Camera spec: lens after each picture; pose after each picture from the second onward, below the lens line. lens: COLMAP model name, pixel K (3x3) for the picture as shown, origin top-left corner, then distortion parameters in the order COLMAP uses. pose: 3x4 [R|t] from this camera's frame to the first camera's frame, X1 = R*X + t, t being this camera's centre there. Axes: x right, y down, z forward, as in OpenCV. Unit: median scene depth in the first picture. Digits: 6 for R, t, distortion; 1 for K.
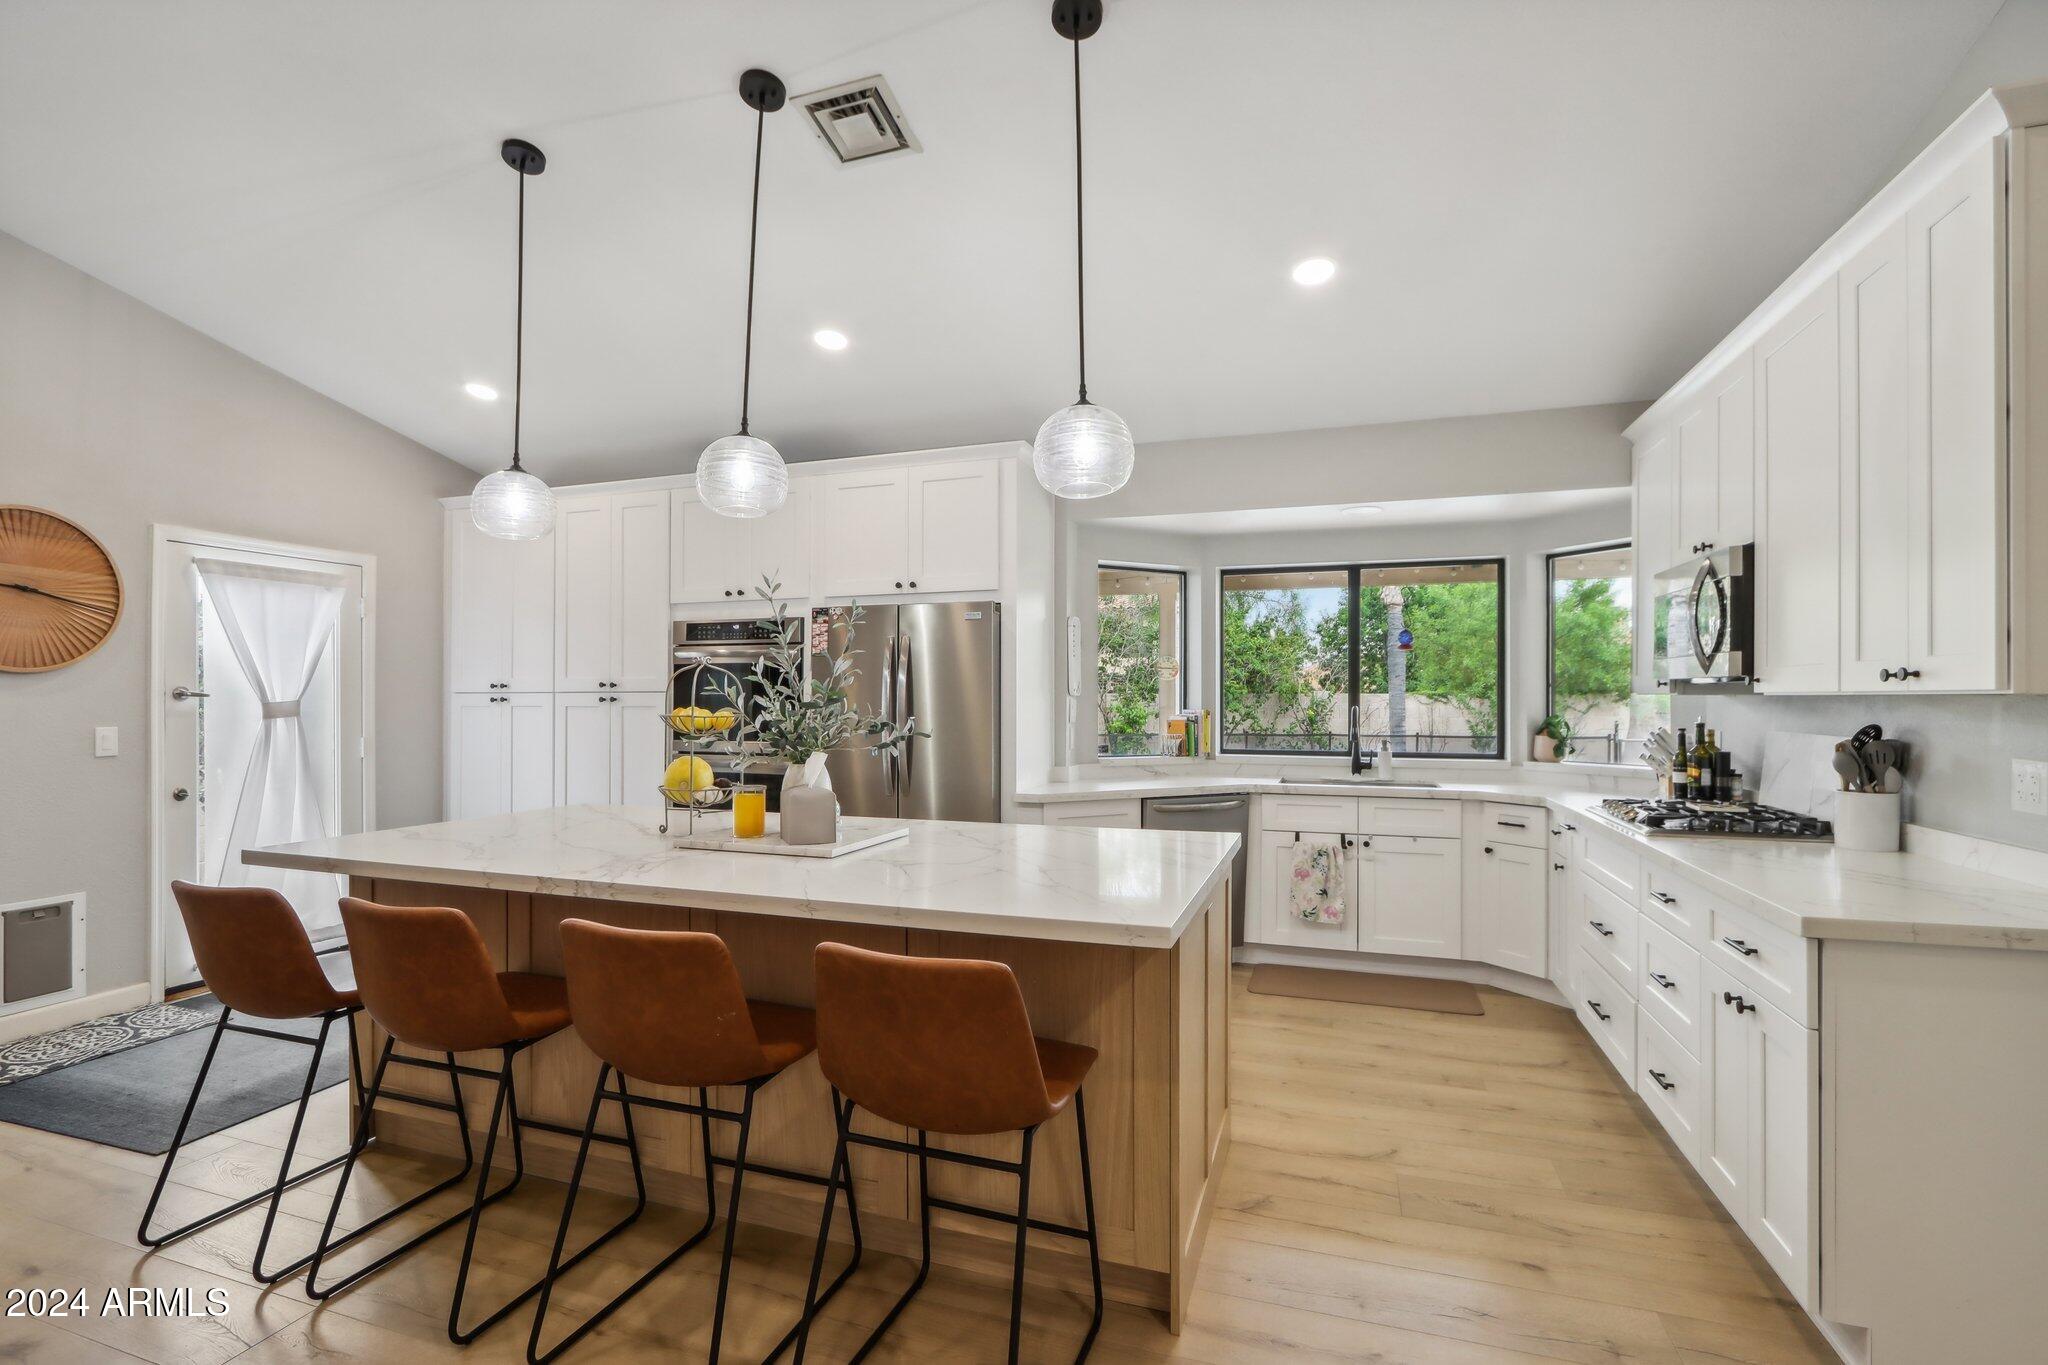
lens RADIAL K [[961.7, 0, 998.1], [0, 961.7, 694.2], [0, 0, 1]] dist [-0.011513, 0.000742]
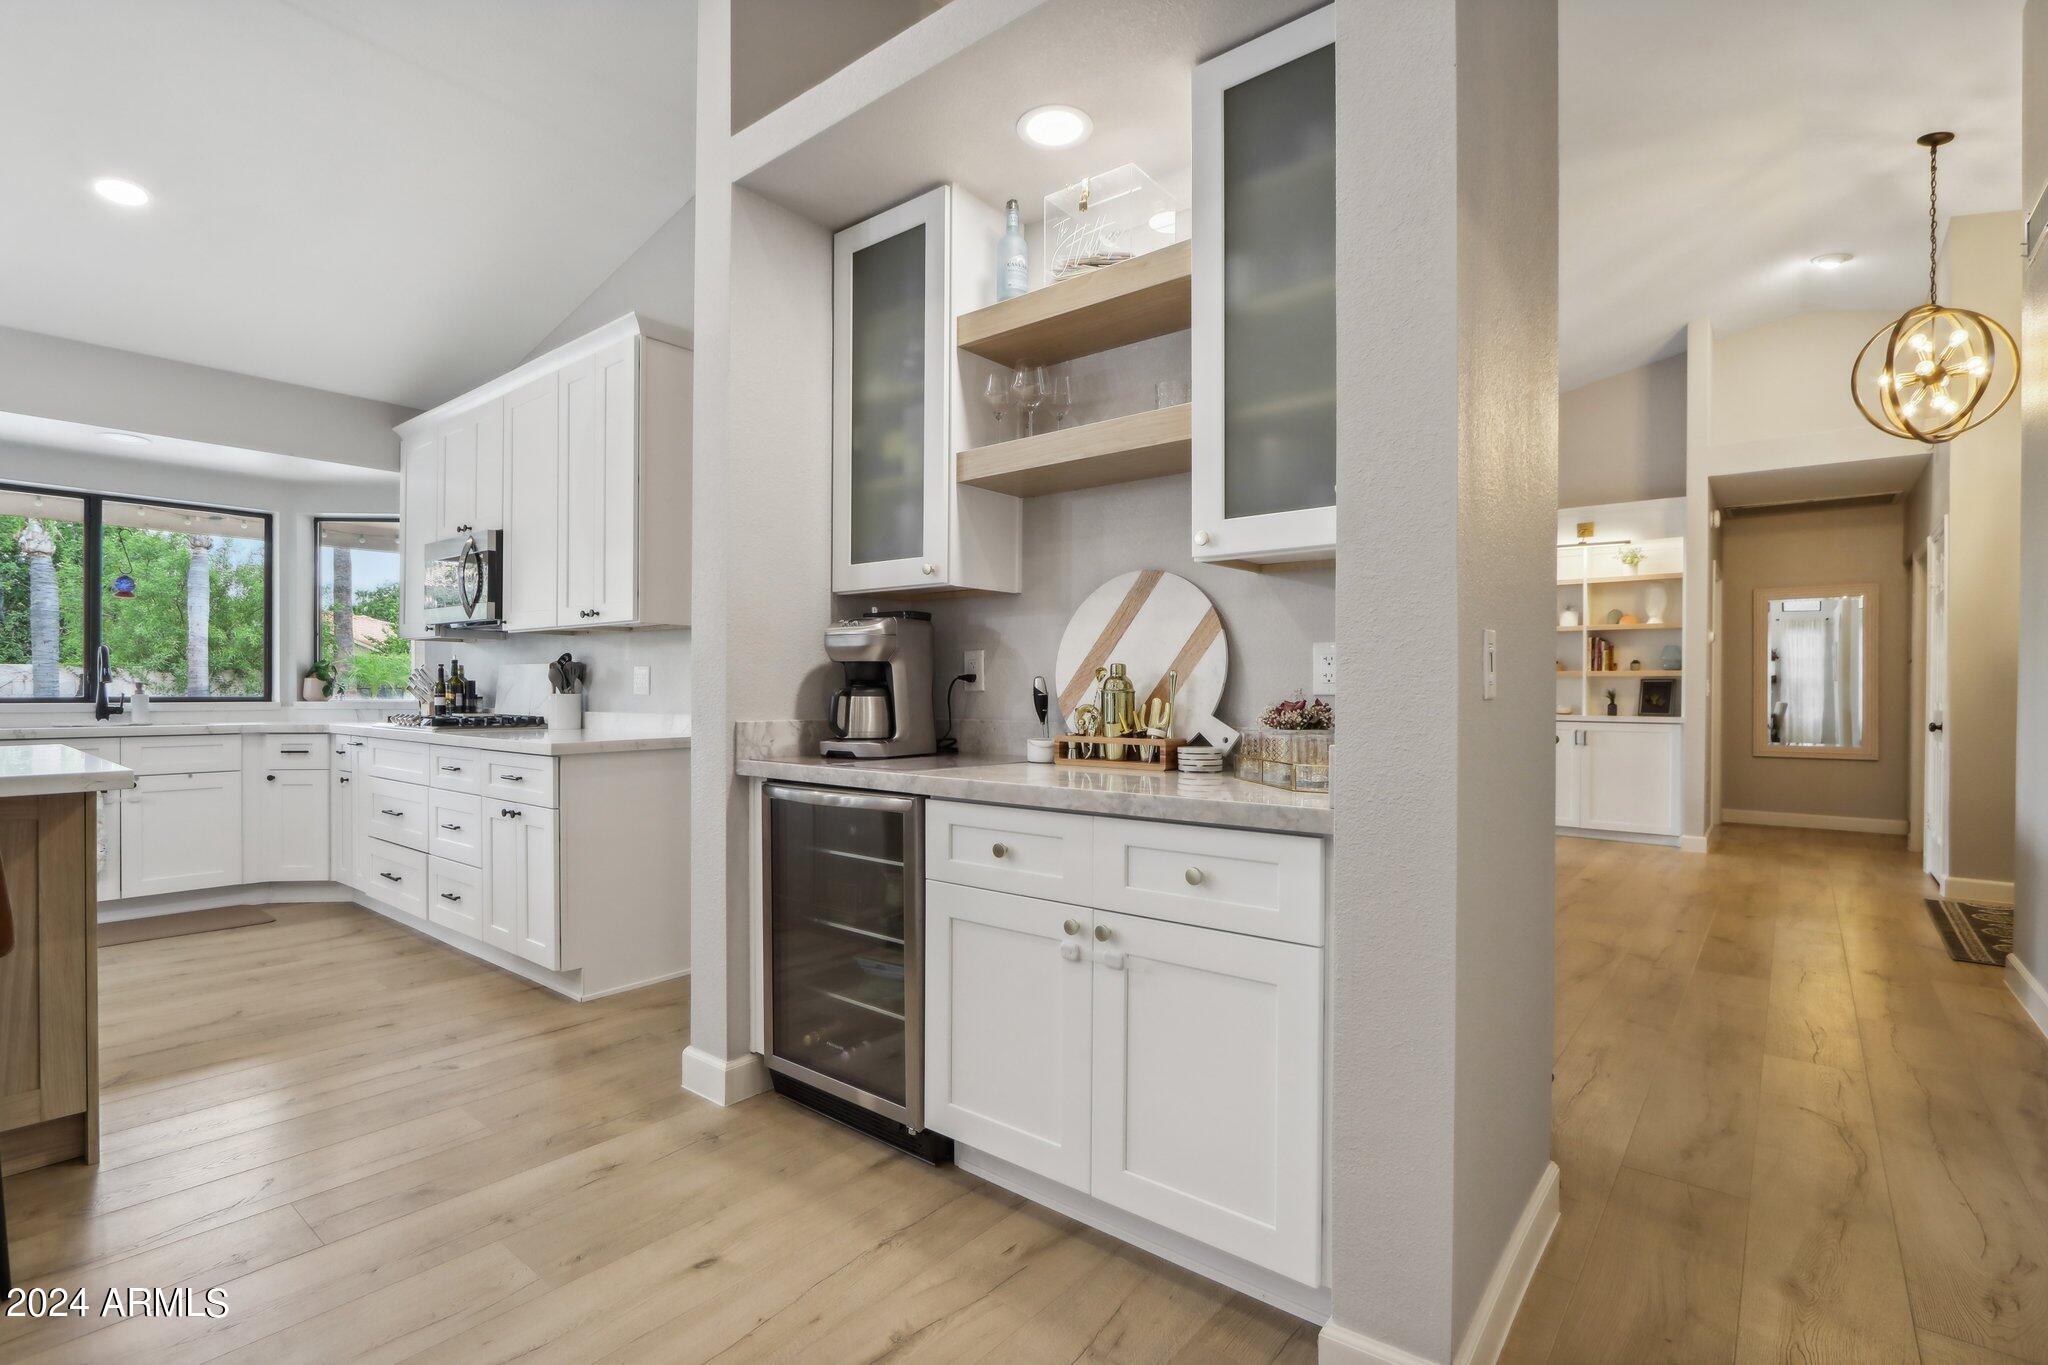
lens RADIAL K [[955.0, 0, 1005.5], [0, 955.0, 697.2], [0, 0, 1]] dist [-0.009843, -0.000628]
pose [[0.346261, -0.006807, 0.938114, -0.258853], [-0.008732, 0.999907, 0.010479, 0.062601], [-0.938098, -0.011820, 0.346169, -0.196676]]
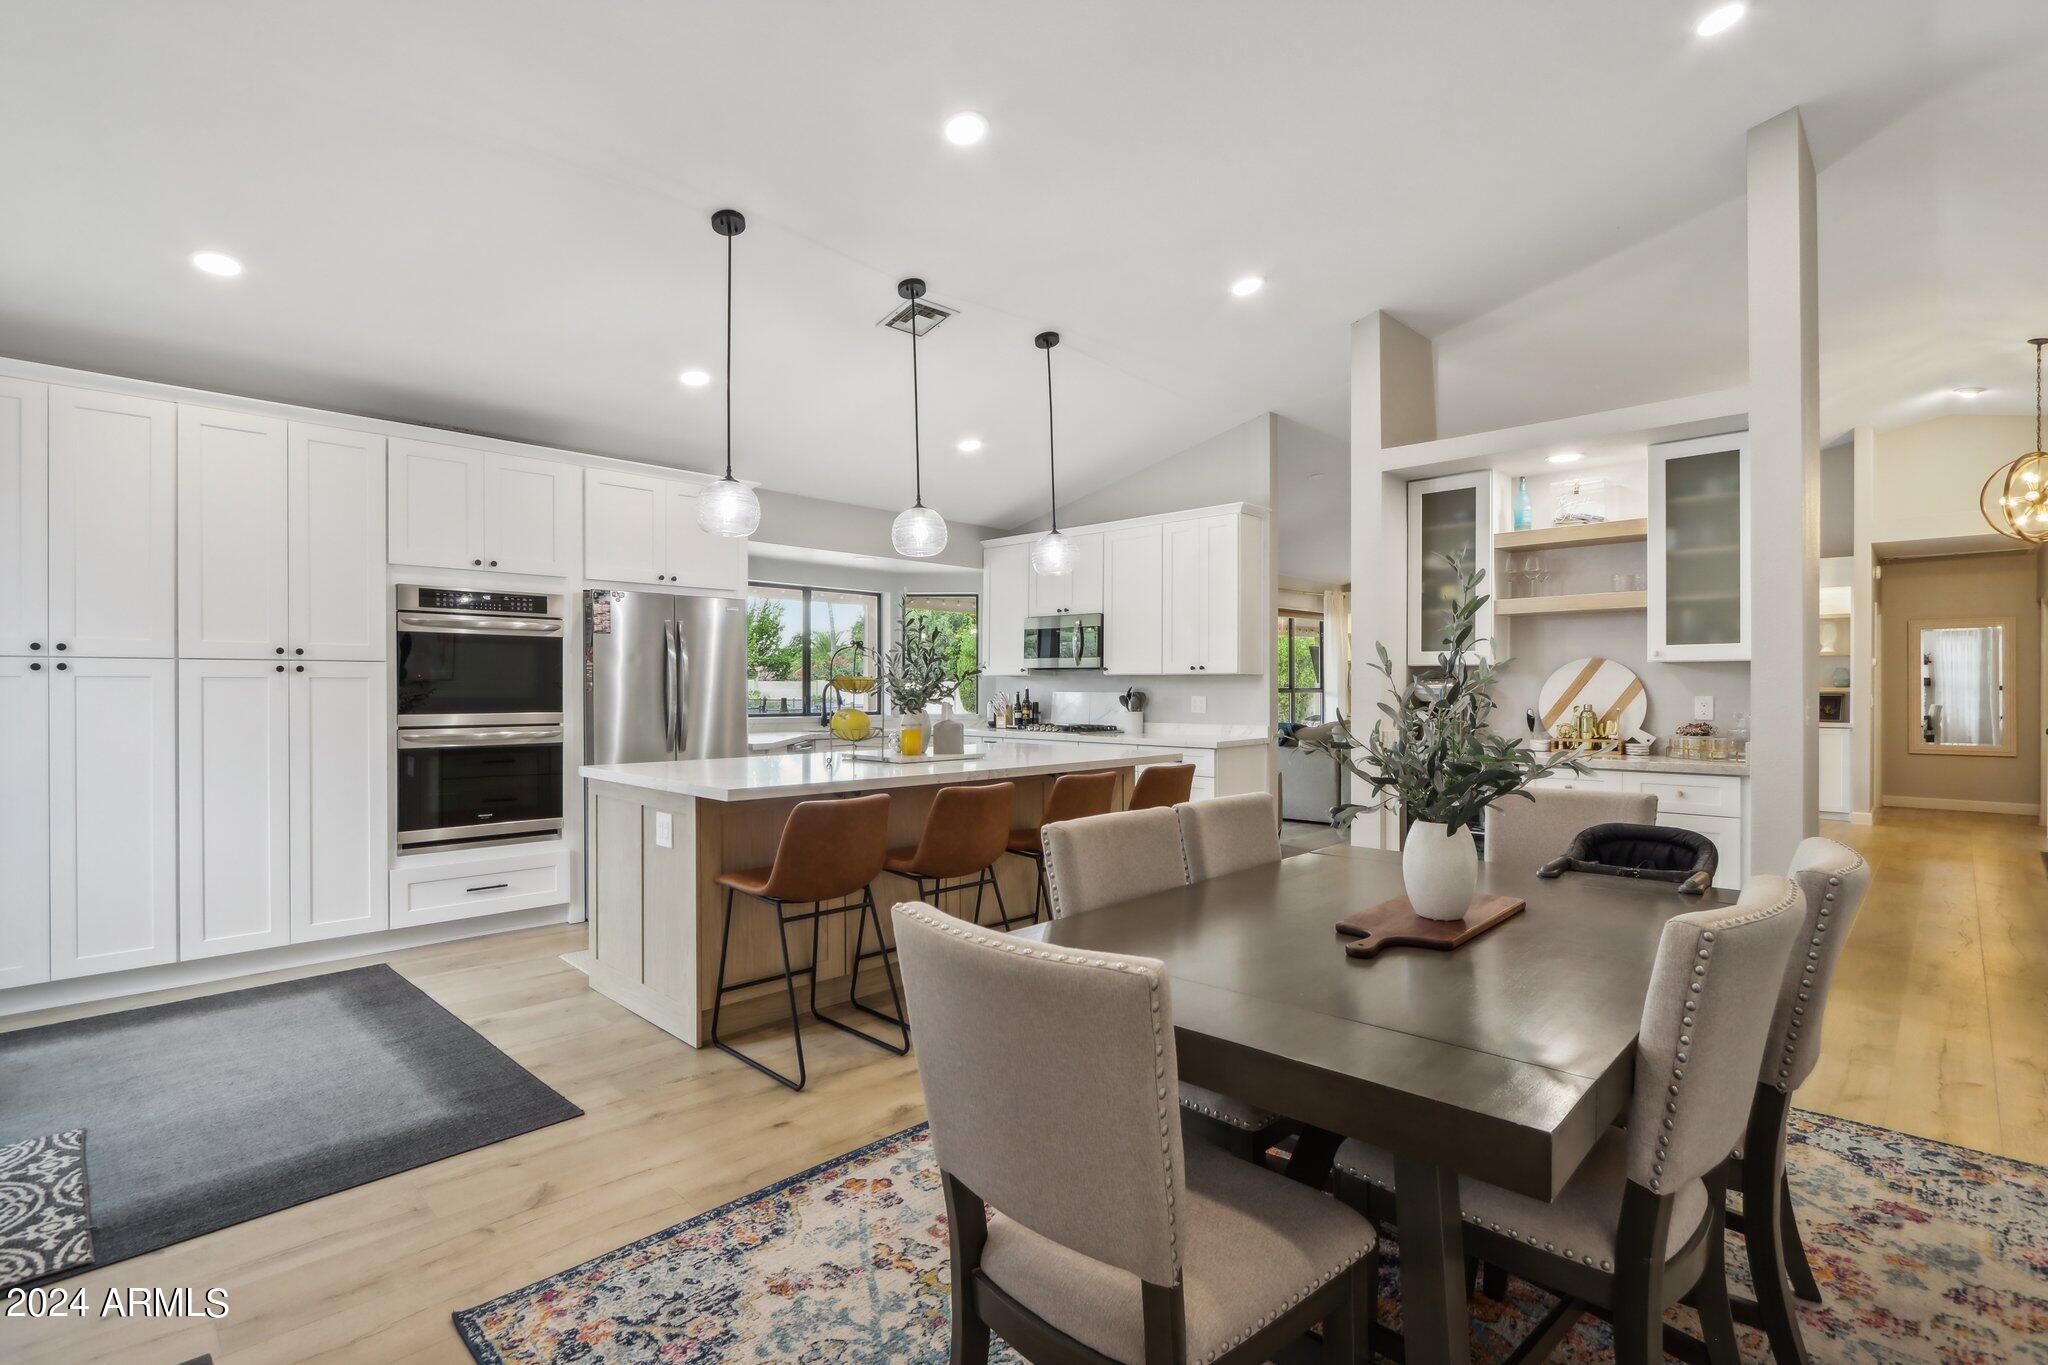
lens RADIAL K [[961.7, 0, 998.1], [0, 961.7, 694.2], [0, 0, 1]] dist [-0.011513, 0.000742]
pose [[0.432143, -0.005759, 0.901787, -1.243974], [-0.005168, 0.999947, 0.008862, 0.023641], [-0.901790, -0.008490, 0.432090, 0.132591]]
